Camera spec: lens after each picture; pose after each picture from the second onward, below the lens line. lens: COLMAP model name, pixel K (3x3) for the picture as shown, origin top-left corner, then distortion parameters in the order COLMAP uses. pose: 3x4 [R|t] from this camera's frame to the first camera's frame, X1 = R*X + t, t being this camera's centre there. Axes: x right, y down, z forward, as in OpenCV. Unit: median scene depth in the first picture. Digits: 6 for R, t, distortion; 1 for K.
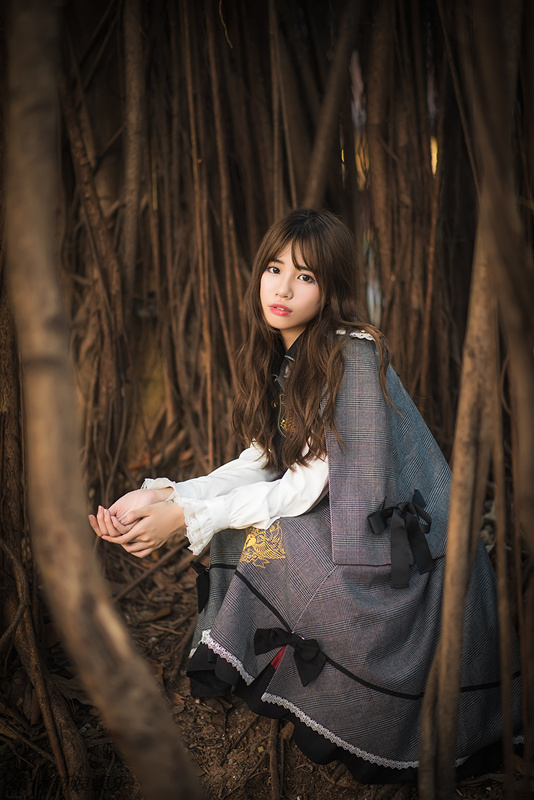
lens RADIAL K [[1891.3, 0, 267.0], [0, 1891.3, 400.0], [0, 0, 1]] dist [0.072164, -0.250769]
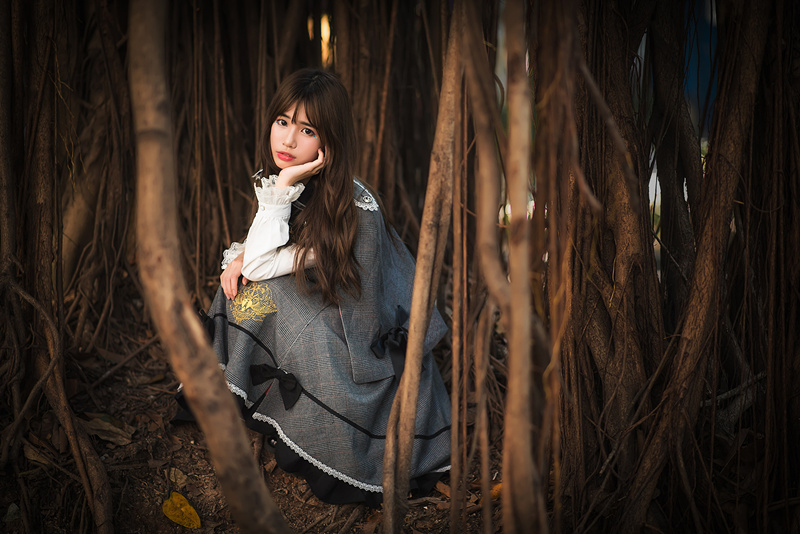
lens RADIAL K [[1891.3, 0, 400.0], [0, 1891.3, 267.0], [0, 0, 1]] dist [0.072164, -0.250769]
pose [[0.990637, 0.040498, 0.130380, -0.062562], [-0.039836, 0.999177, -0.007676, 0.044495], [-0.130584, 0.002410, 0.991434, -0.226529]]
